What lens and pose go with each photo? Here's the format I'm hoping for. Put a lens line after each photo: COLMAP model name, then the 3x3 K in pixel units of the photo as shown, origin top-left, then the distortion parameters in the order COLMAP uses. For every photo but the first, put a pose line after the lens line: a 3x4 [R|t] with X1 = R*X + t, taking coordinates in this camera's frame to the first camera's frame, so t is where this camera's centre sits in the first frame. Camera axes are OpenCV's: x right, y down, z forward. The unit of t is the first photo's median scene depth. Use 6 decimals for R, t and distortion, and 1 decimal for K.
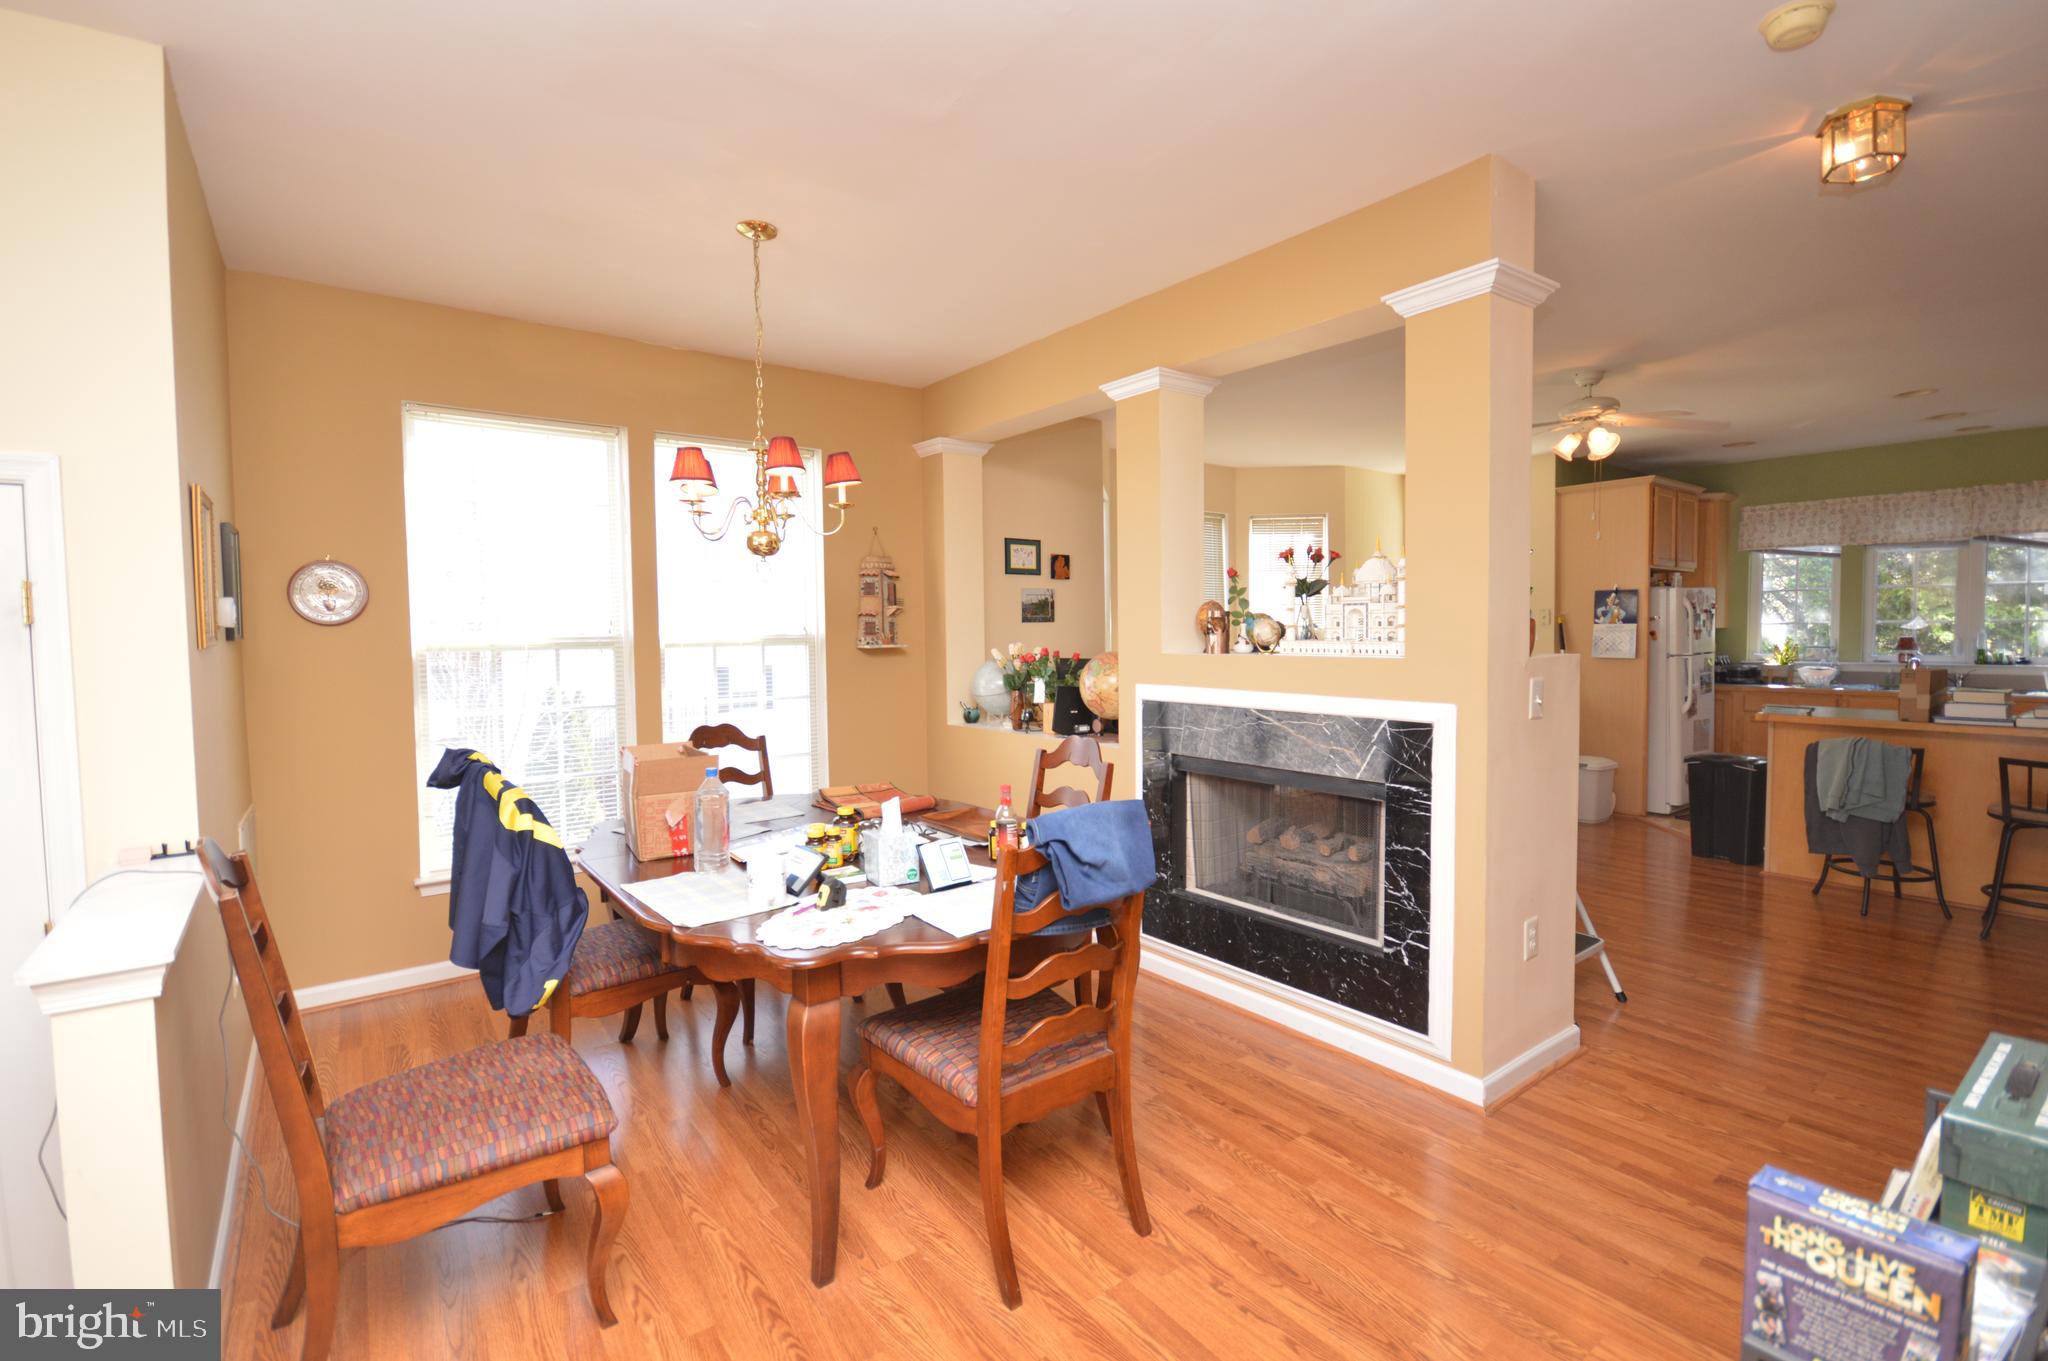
lens RADIAL K [[909.9, 0, 1007.9], [0, 909.9, 672.4], [0, 0, 1]] dist [0.007326, -0.010089]
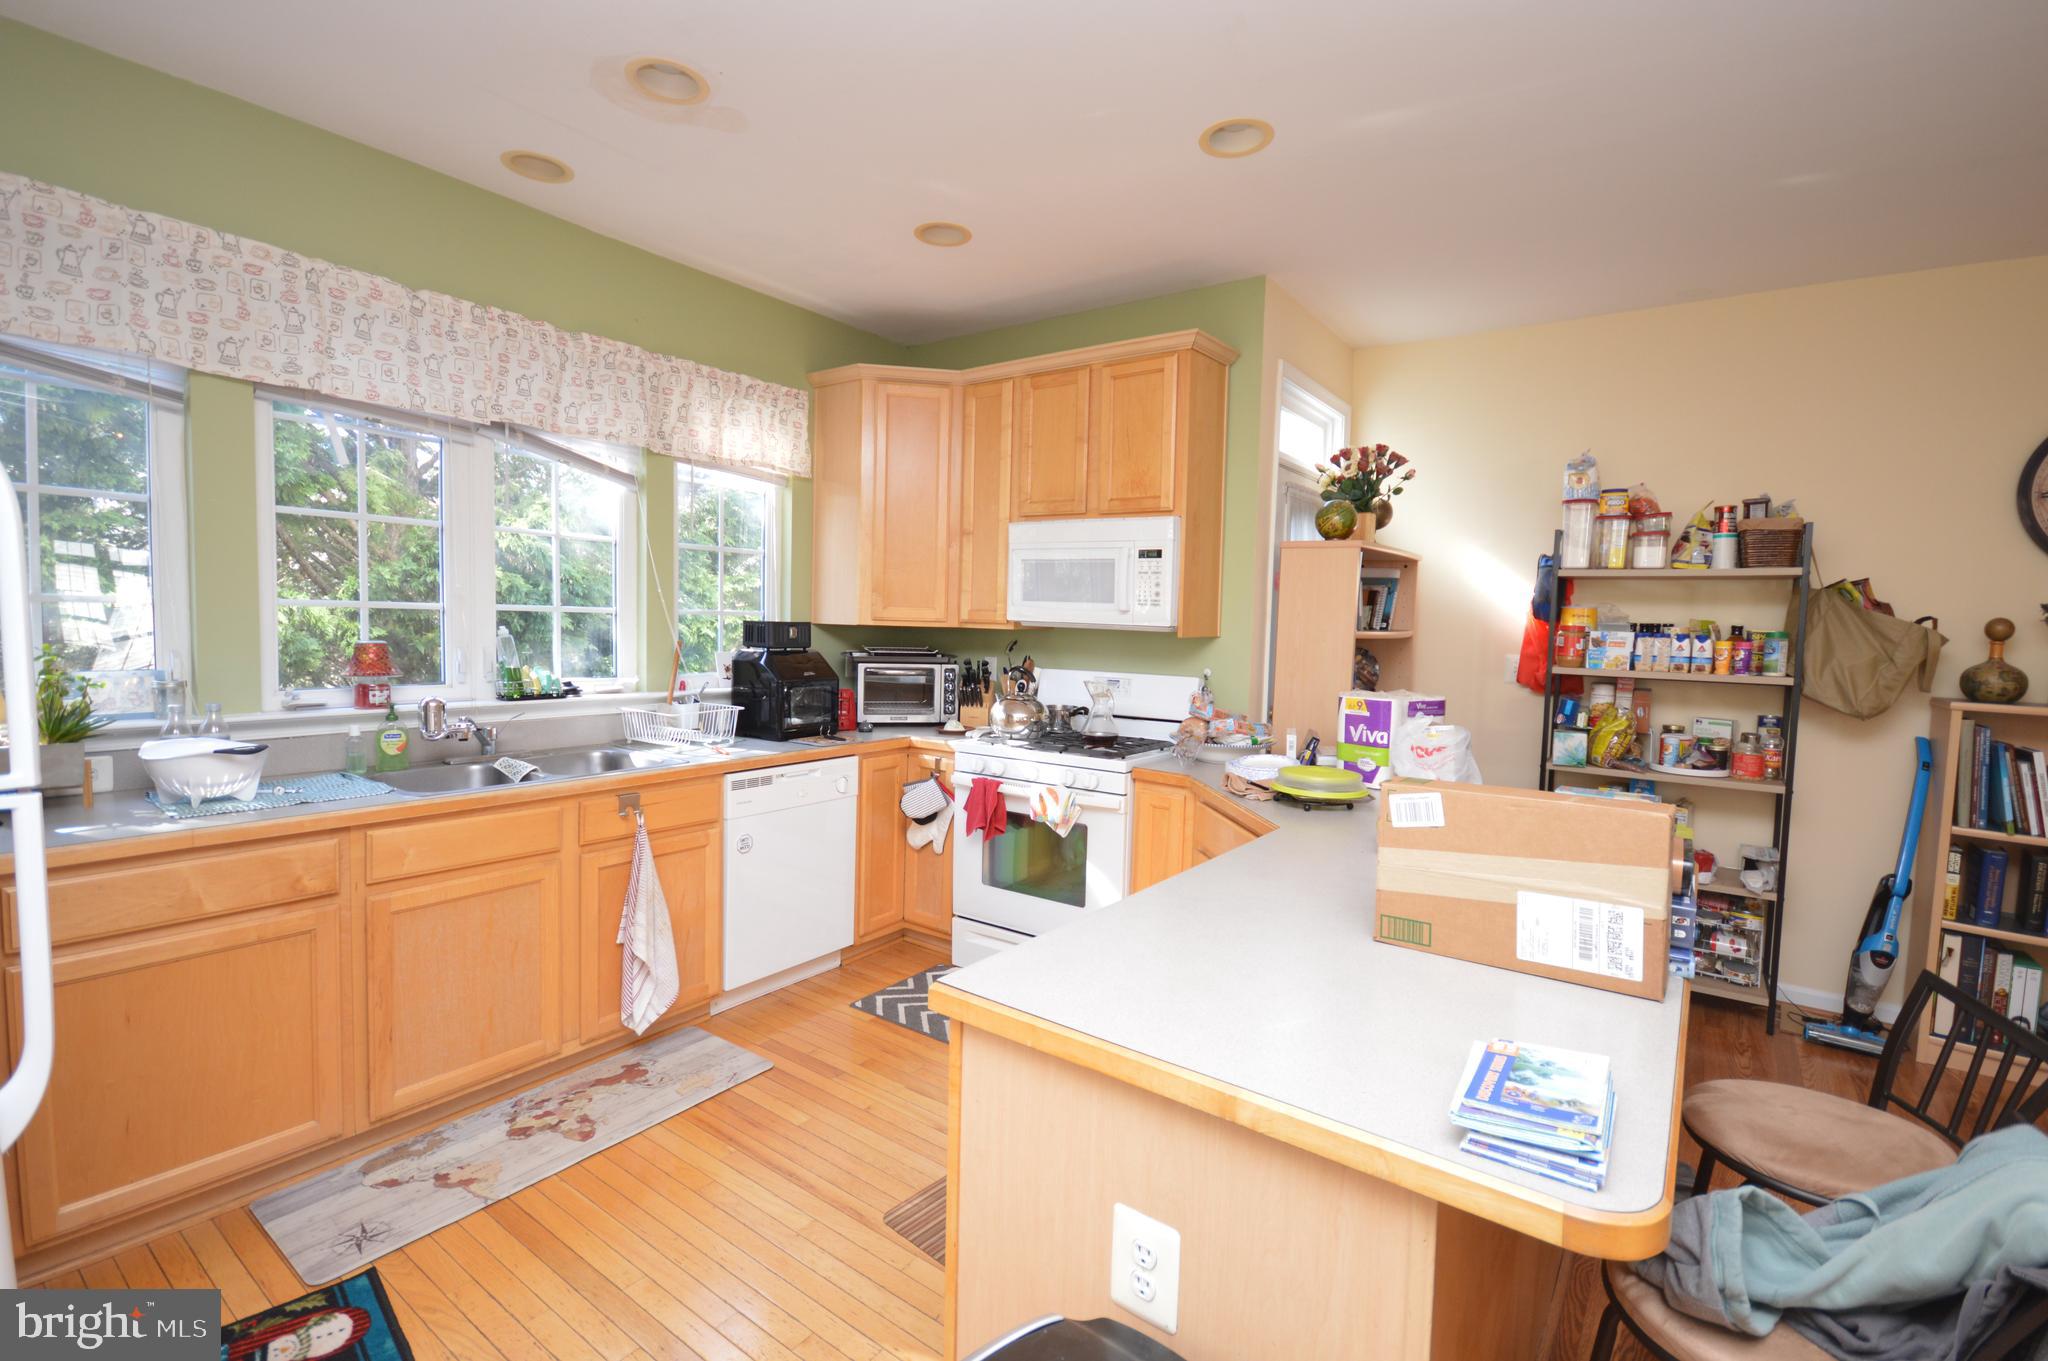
lens RADIAL K [[909.9, 0, 1018.5], [0, 909.9, 671.6], [0, 0, 1]] dist [0.007326, -0.010089]
pose [[-0.291834, -0.050175, 0.955152, 0.952000], [0.021319, 0.998034, 0.058941, -0.080364], [-0.956231, 0.037564, -0.290190, 1.530865]]
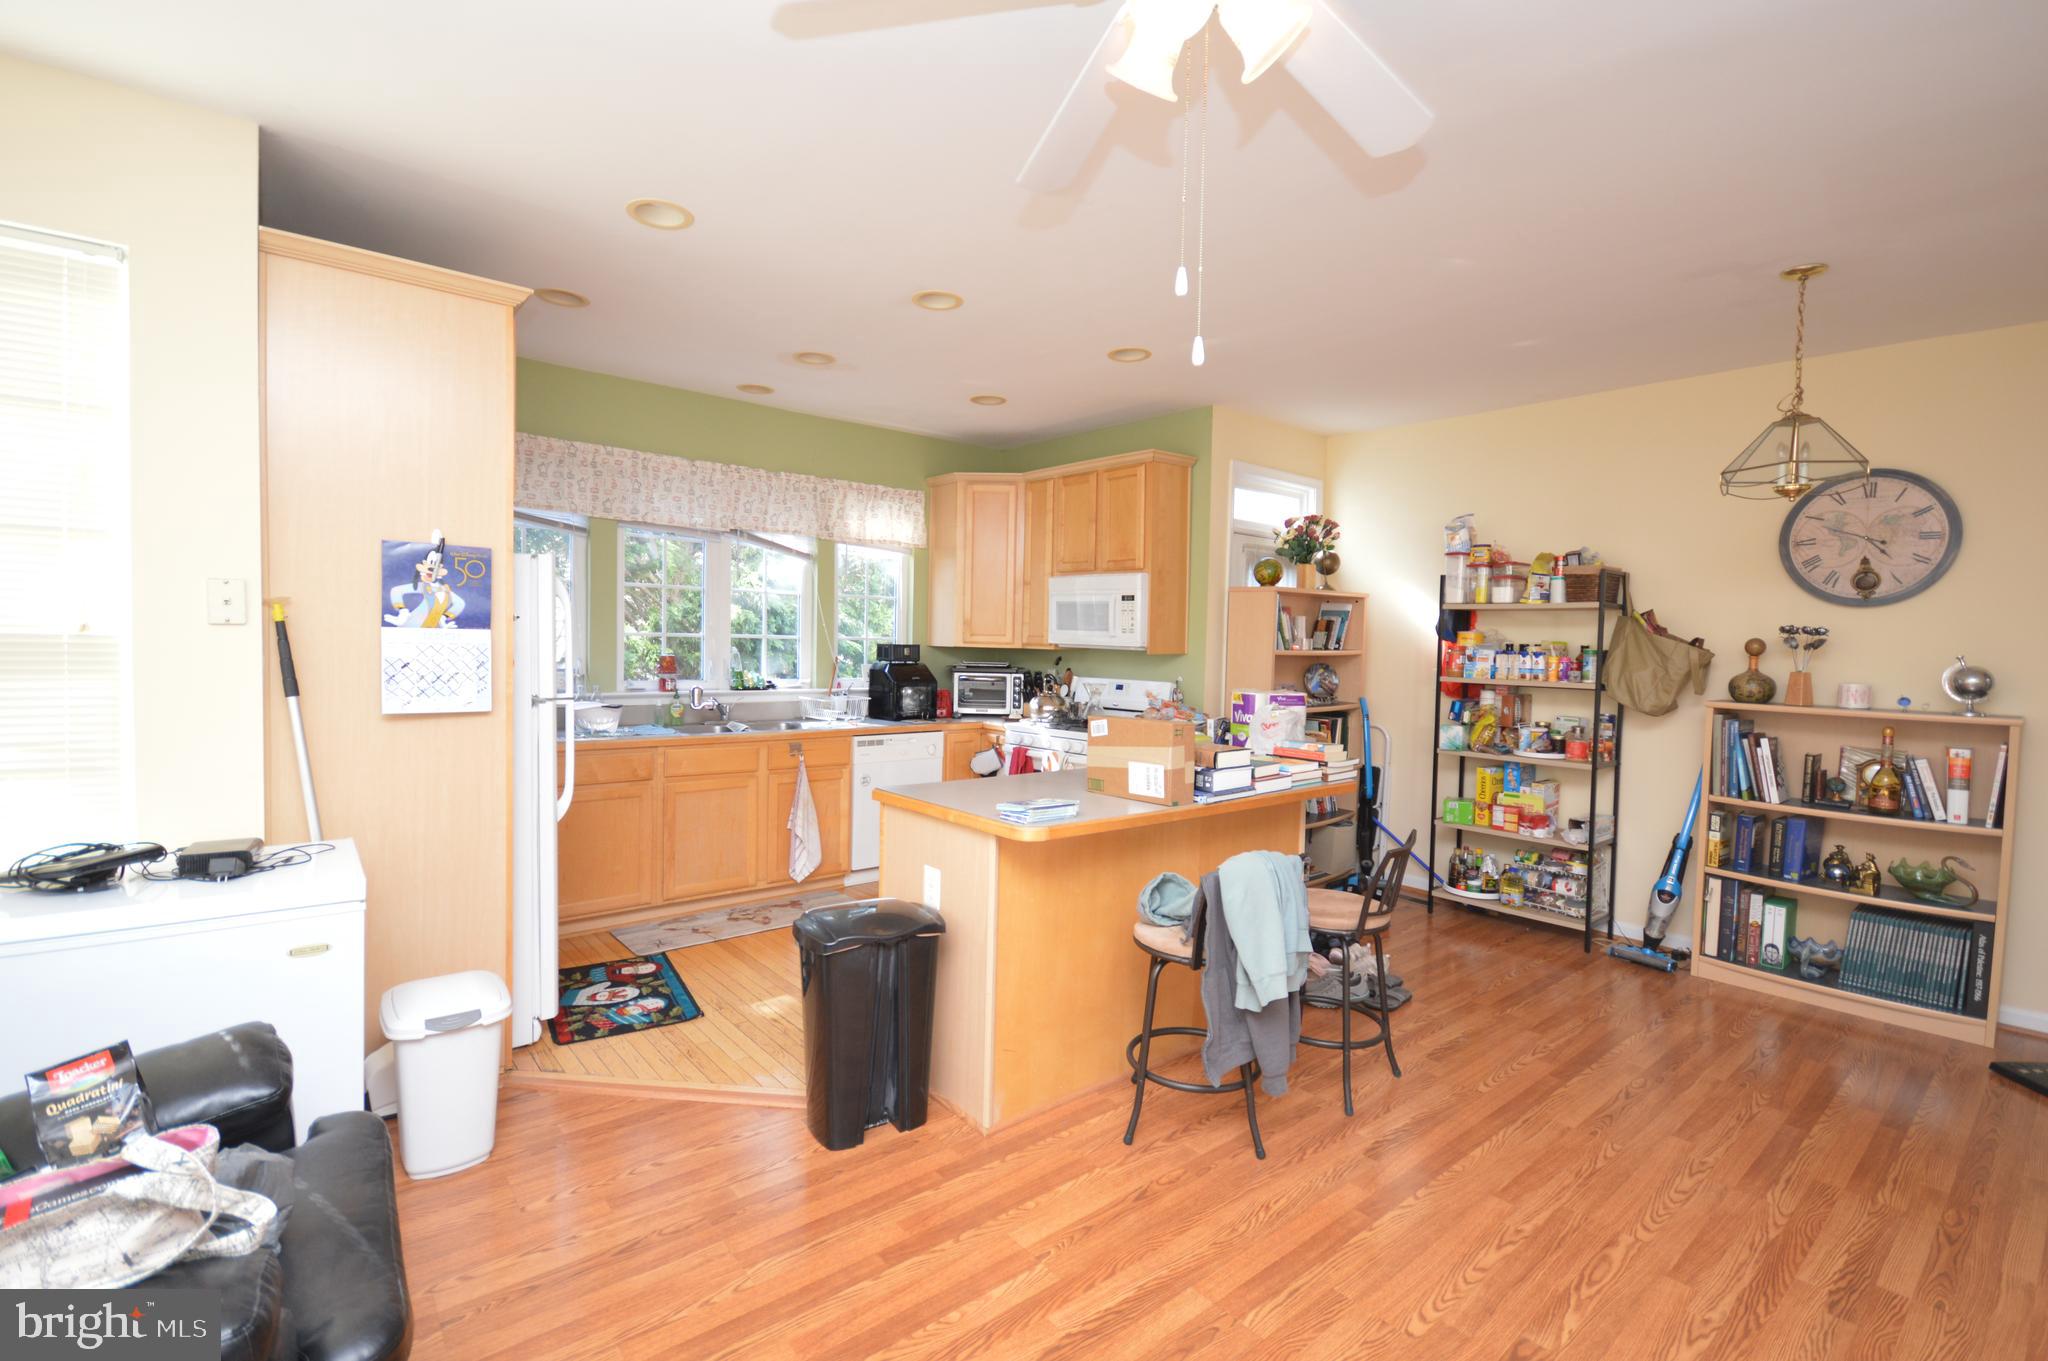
lens RADIAL K [[909.9, 0, 1011.5], [0, 909.9, 670.4], [0, 0, 1]] dist [0.007326, -0.010089]
pose [[-0.054382, -0.022693, 0.998262, 0.450788], [0.023081, 0.999446, 0.023978, -0.070000], [-0.998253, 0.024345, -0.053828, 1.386171]]
